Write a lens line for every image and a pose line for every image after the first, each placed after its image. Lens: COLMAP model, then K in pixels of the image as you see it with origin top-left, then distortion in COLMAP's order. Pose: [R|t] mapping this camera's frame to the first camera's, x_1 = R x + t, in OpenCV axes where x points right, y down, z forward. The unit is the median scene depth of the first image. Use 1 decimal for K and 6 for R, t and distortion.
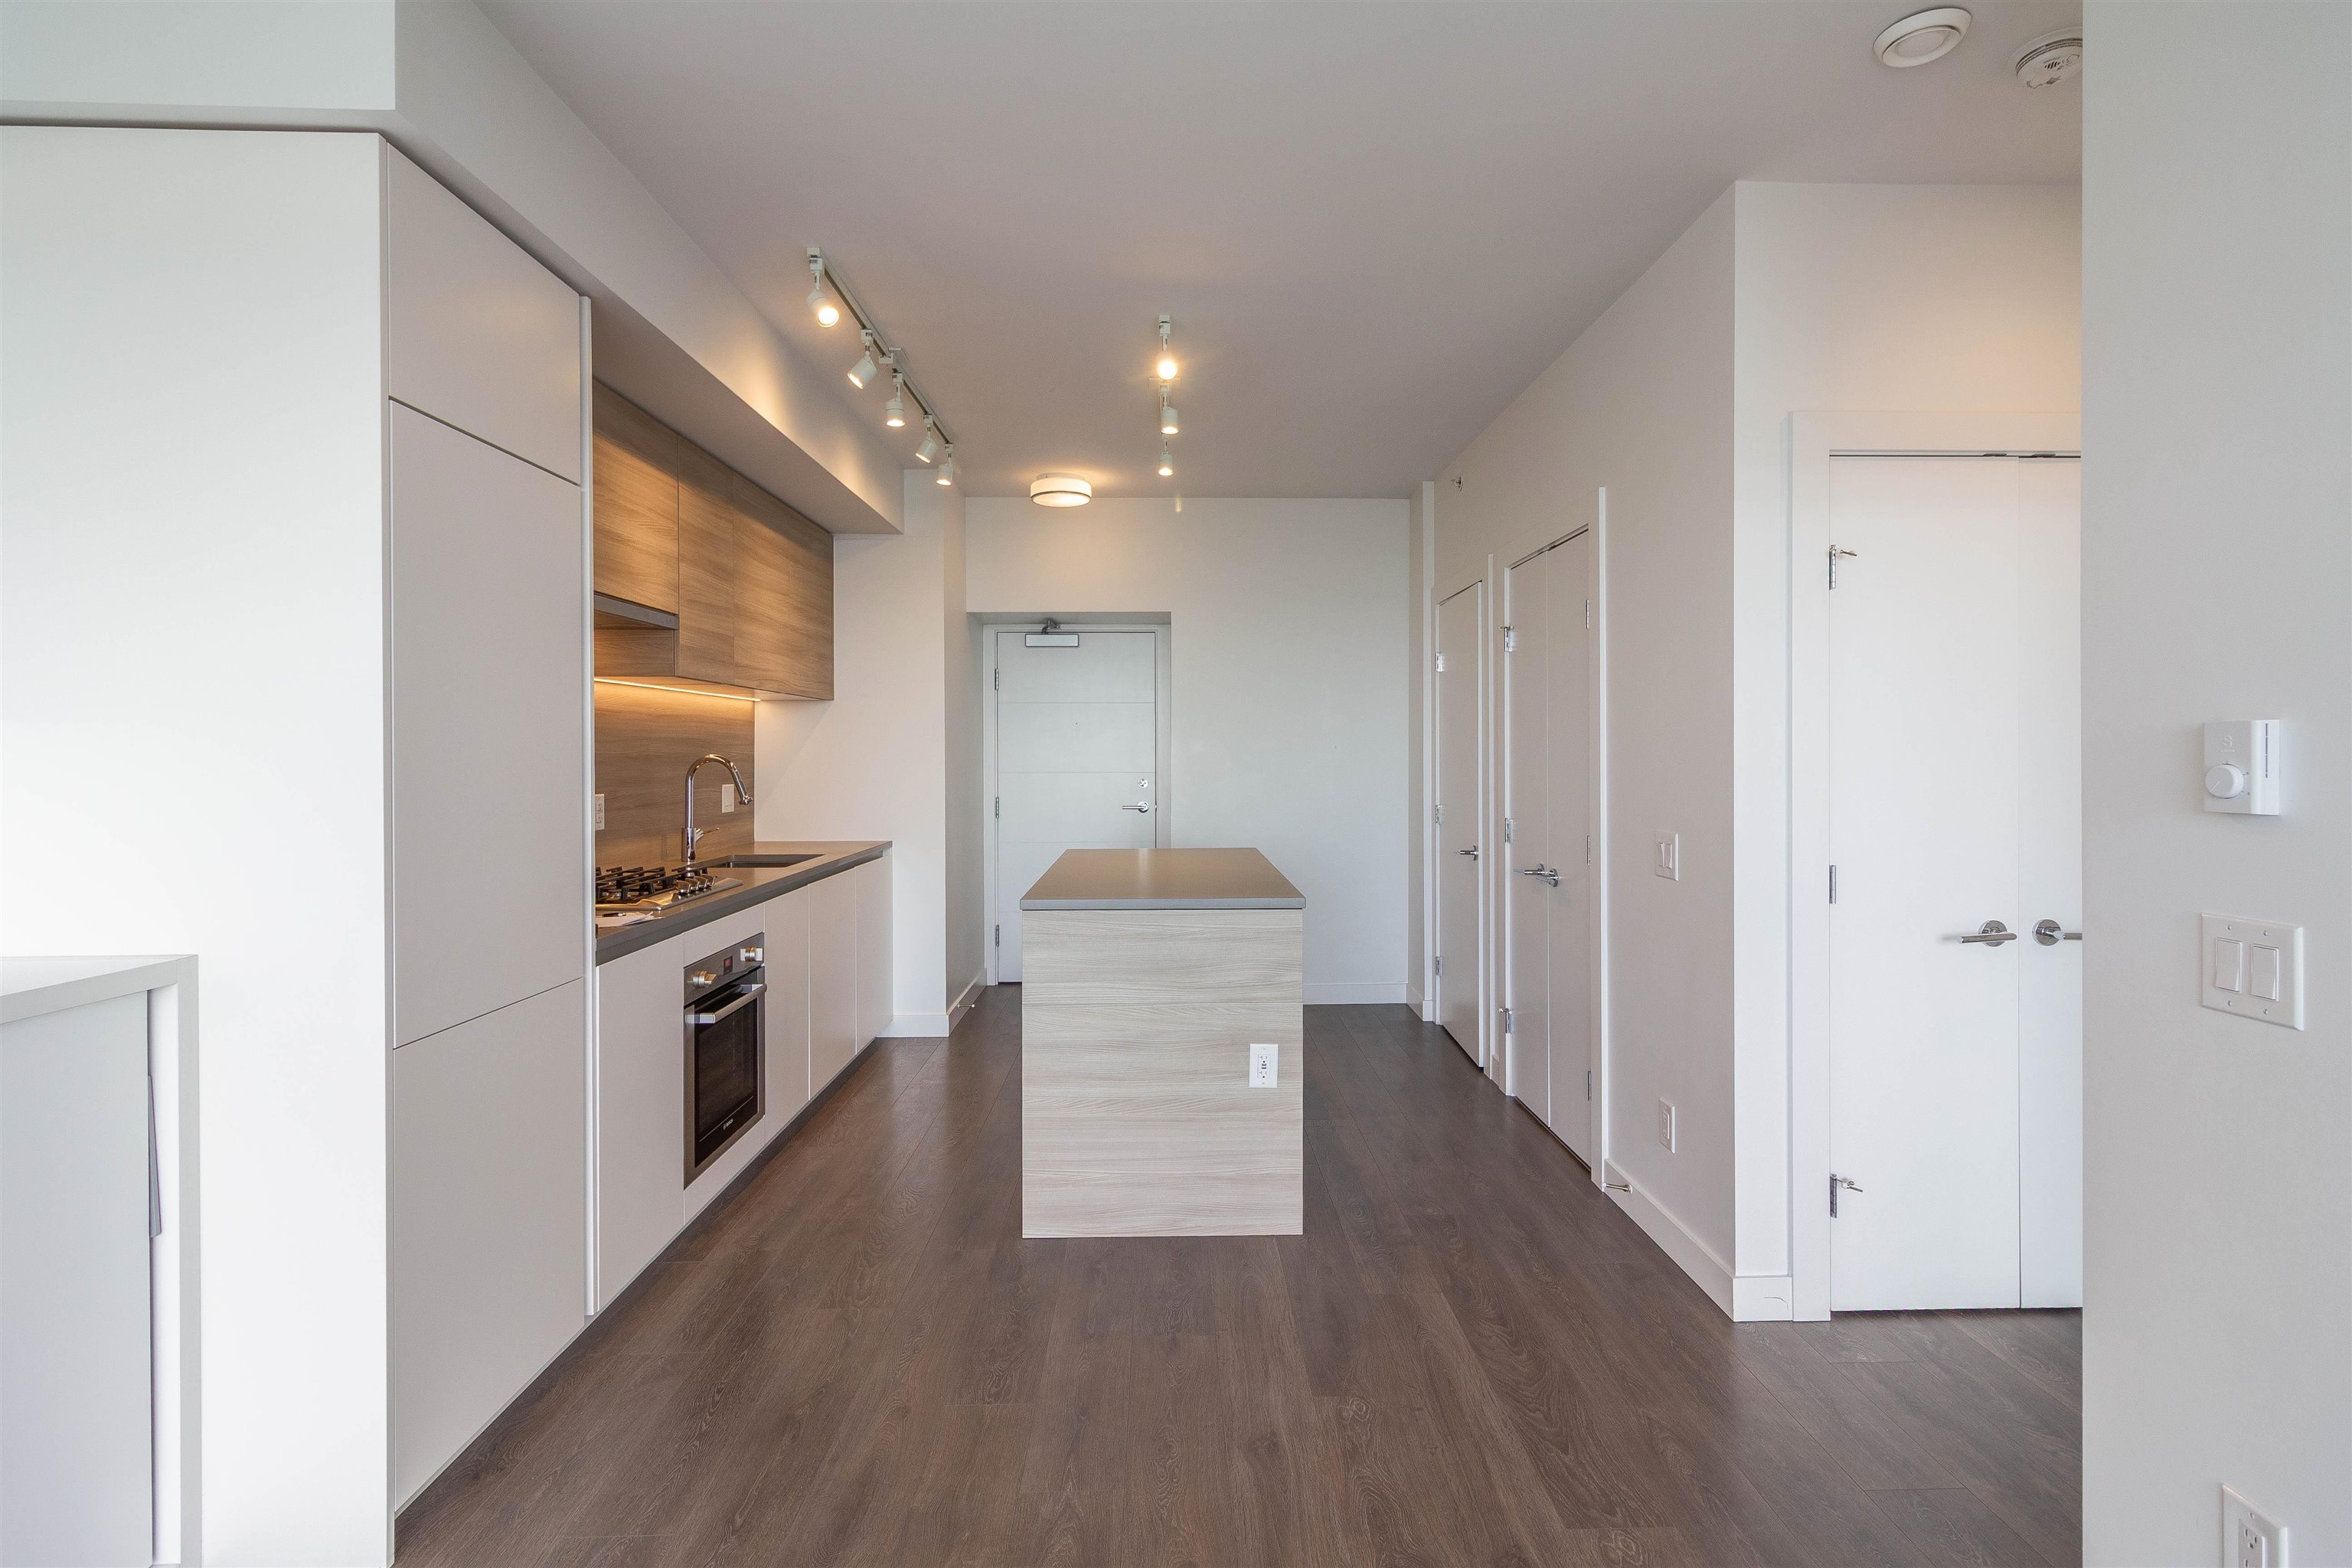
lens RADIAL K [[1109.1, 0, 1205.8], [0, 1109.1, 760.0], [0, 0, 1]] dist [0.004624, -0.000015]
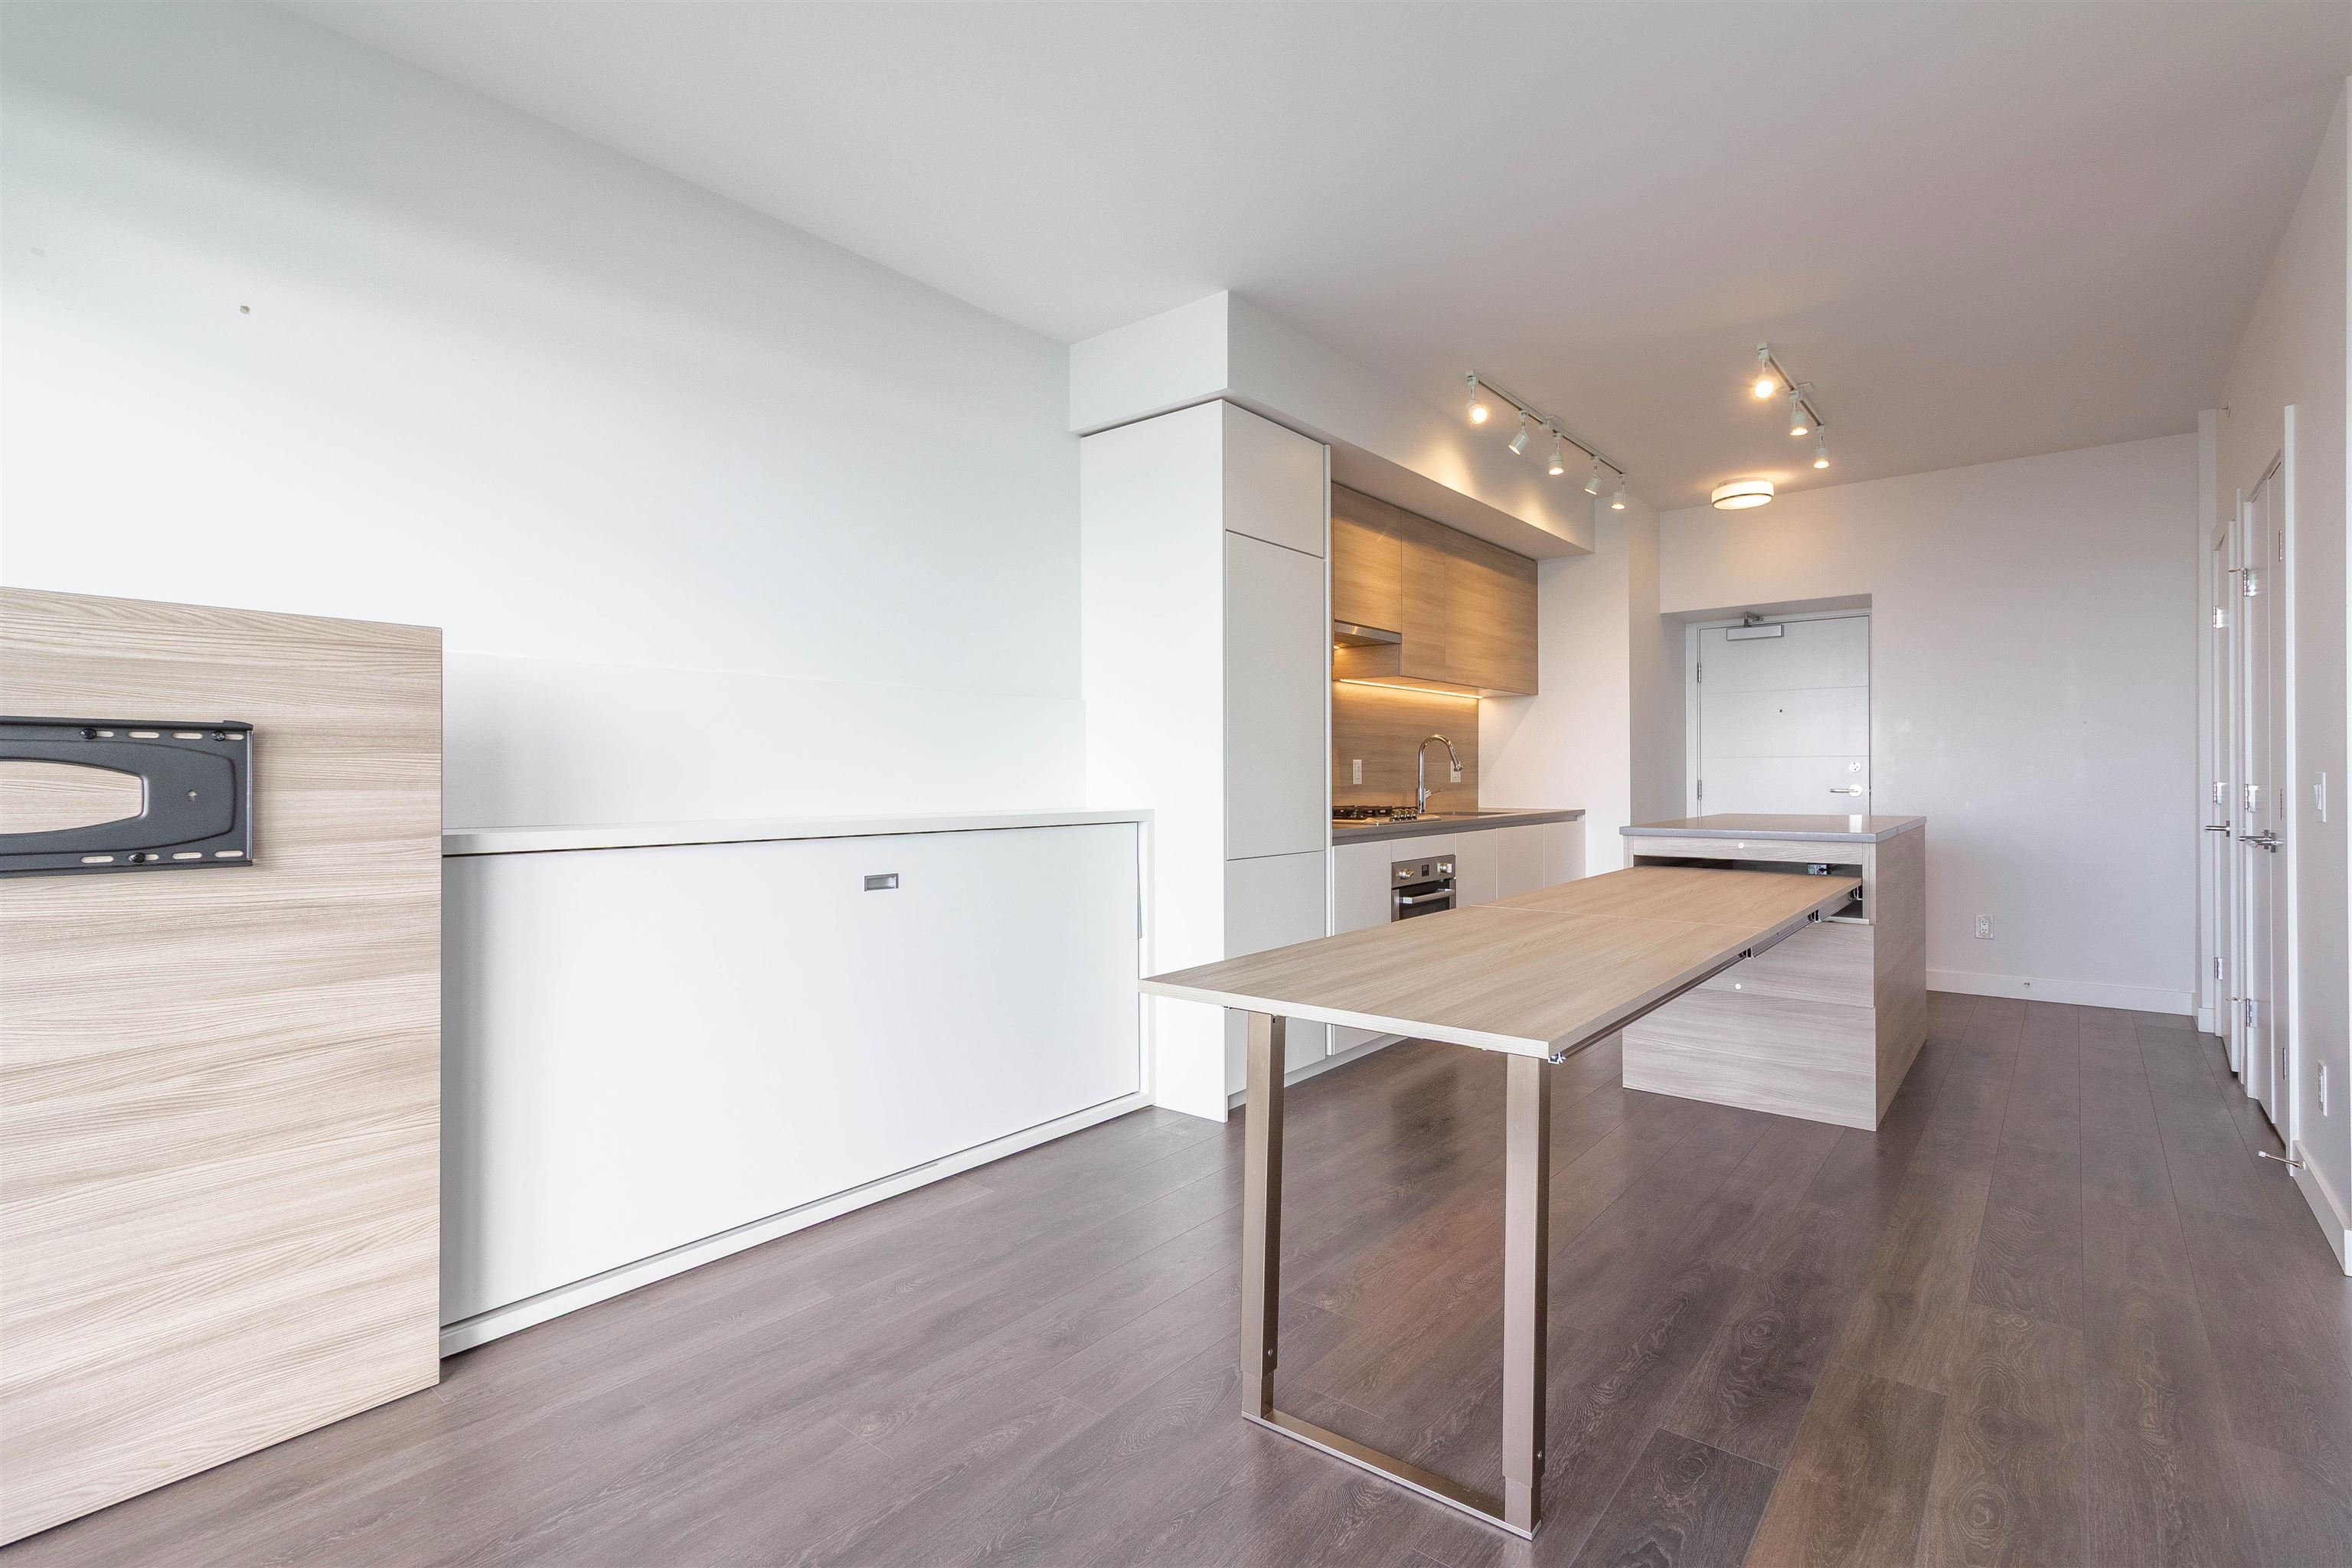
lens RADIAL K [[1109.1, 0, 1188.7], [0, 1109.1, 774.2], [0, 0, 1]] dist [0.004624, -0.000015]
pose [[0.757285, -0.002709, -0.653078, 0.259595], [-0.001515, 0.999981, -0.005905, 0.062100], [0.653082, 0.005462, 0.757267, -0.276574]]
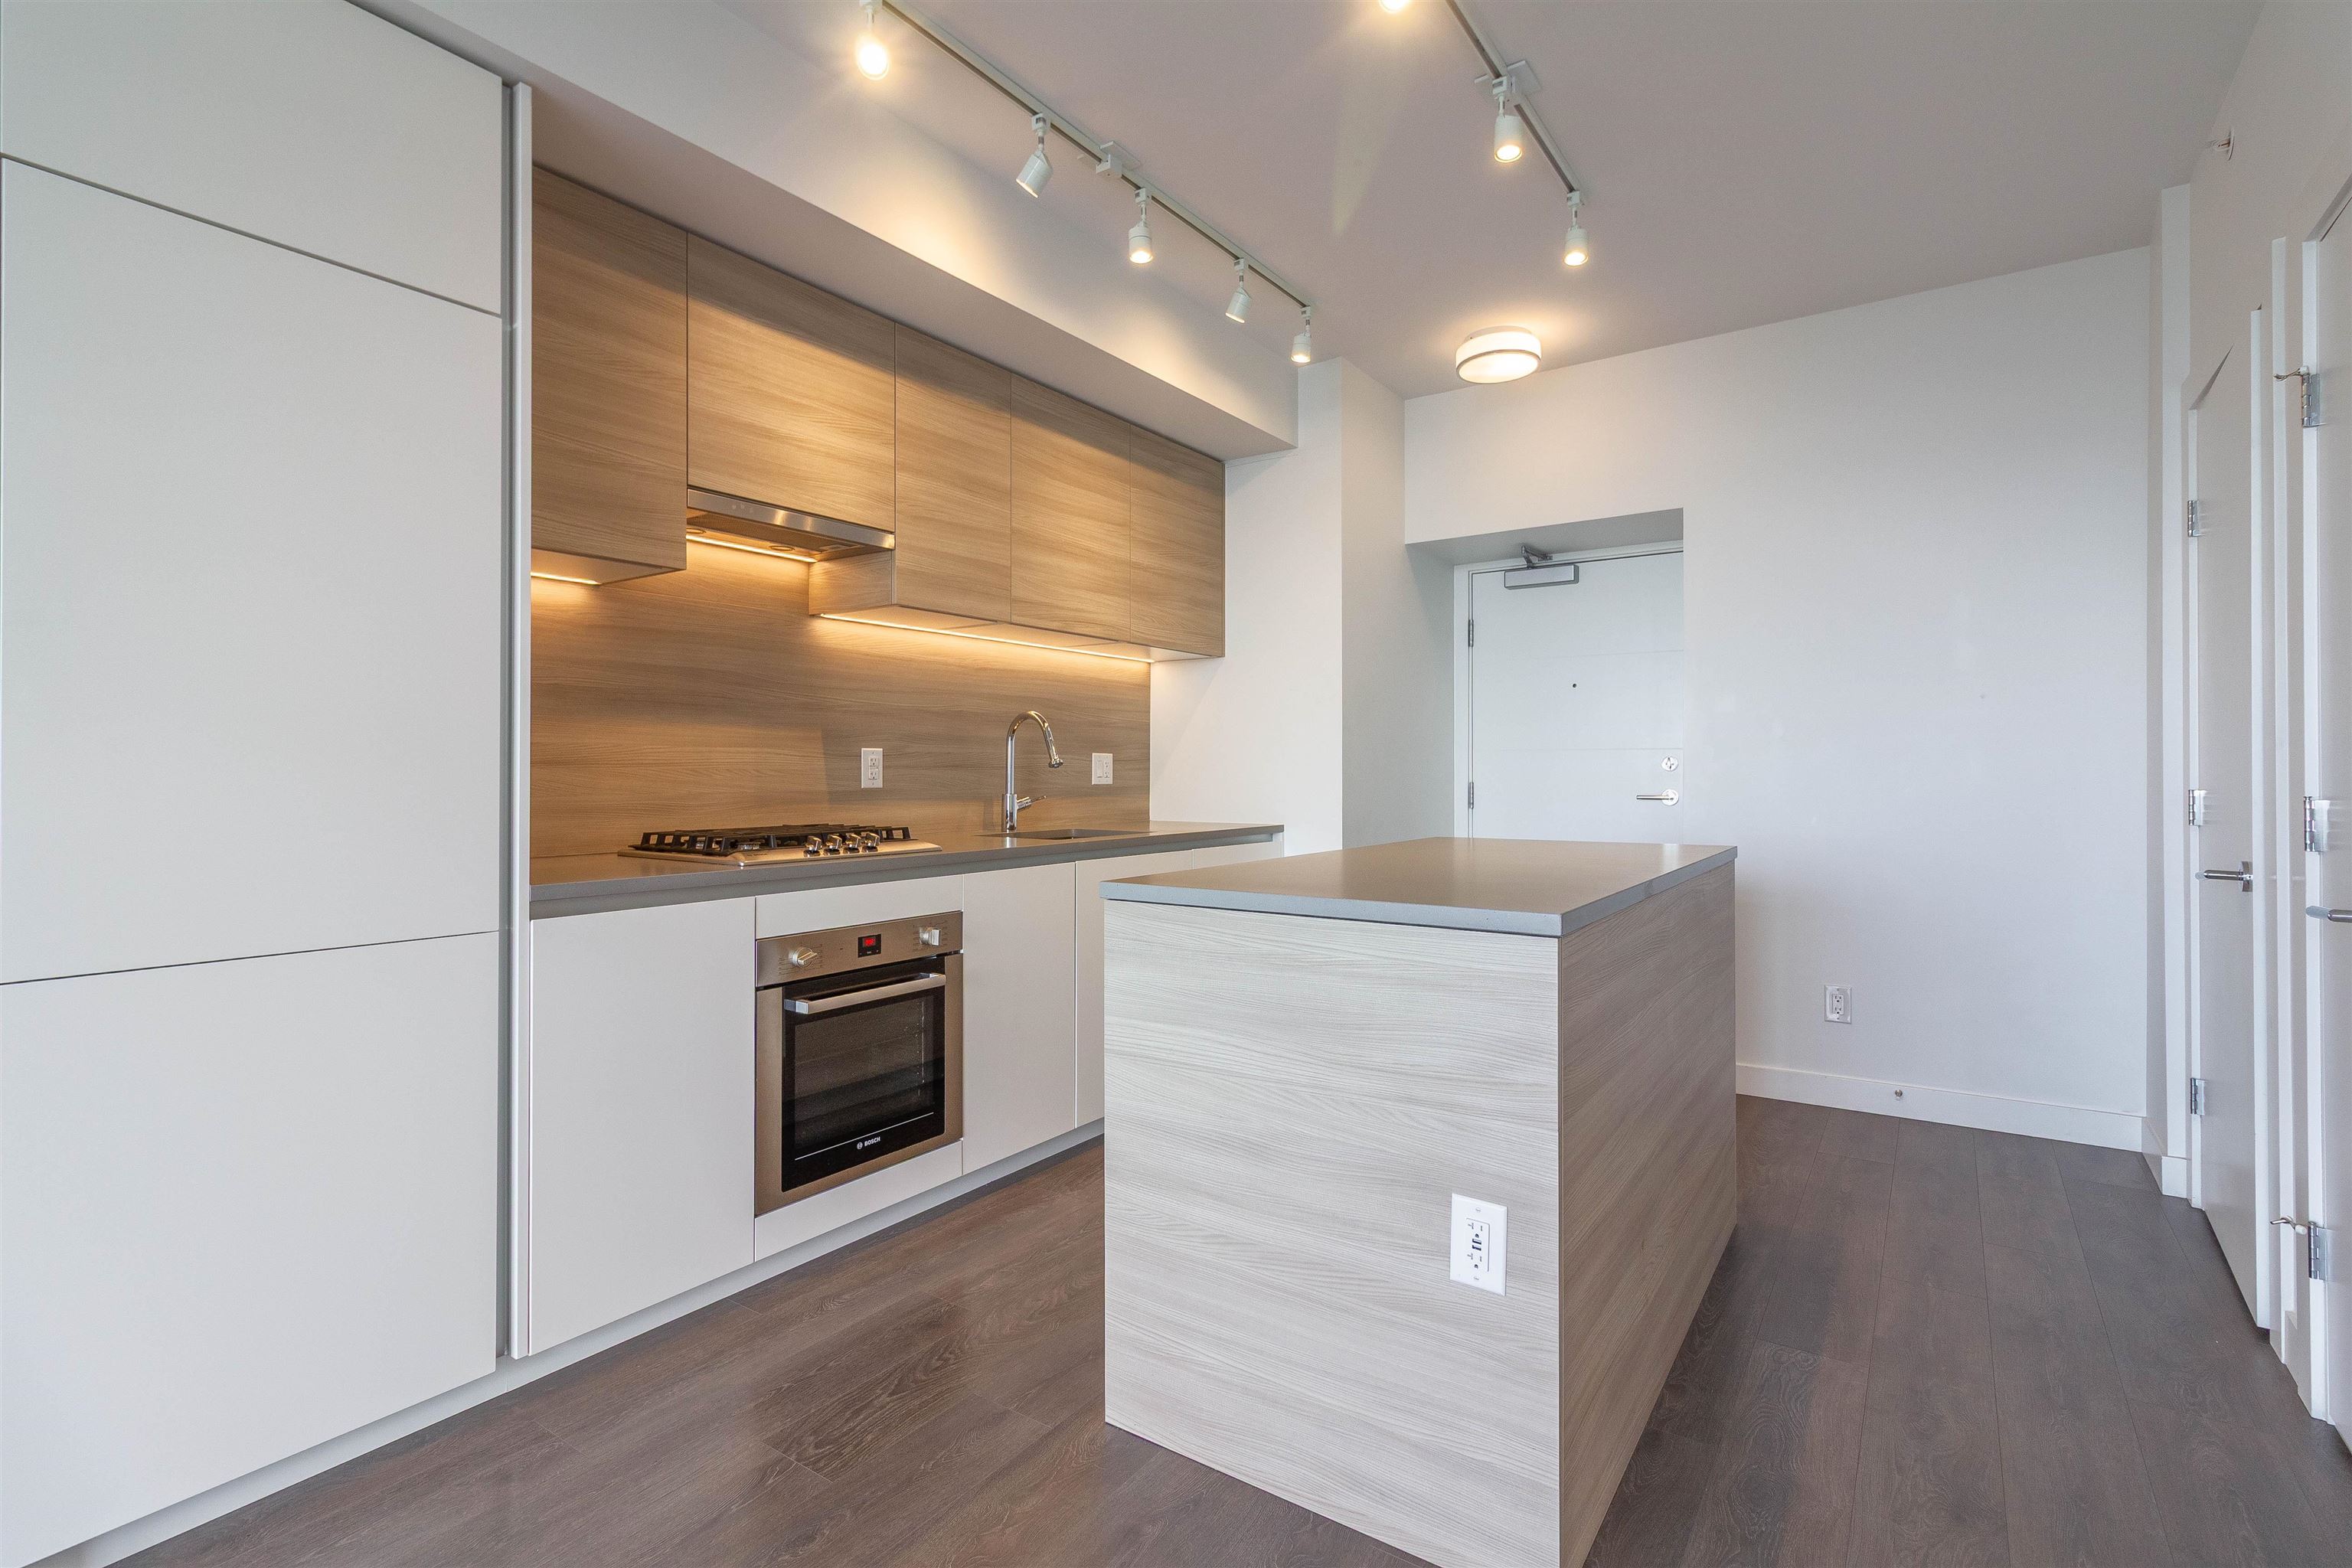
lens RADIAL K [[1109.1, 0, 1188.6], [0, 1109.1, 766.8], [0, 0, 1]] dist [0.004624, -0.000015]
pose [[0.804672, -0.002462, -0.593714, 0.213239], [-0.004544, 0.999937, -0.010306, 0.057378], [0.593702, 0.010991, 0.804610, 0.448298]]
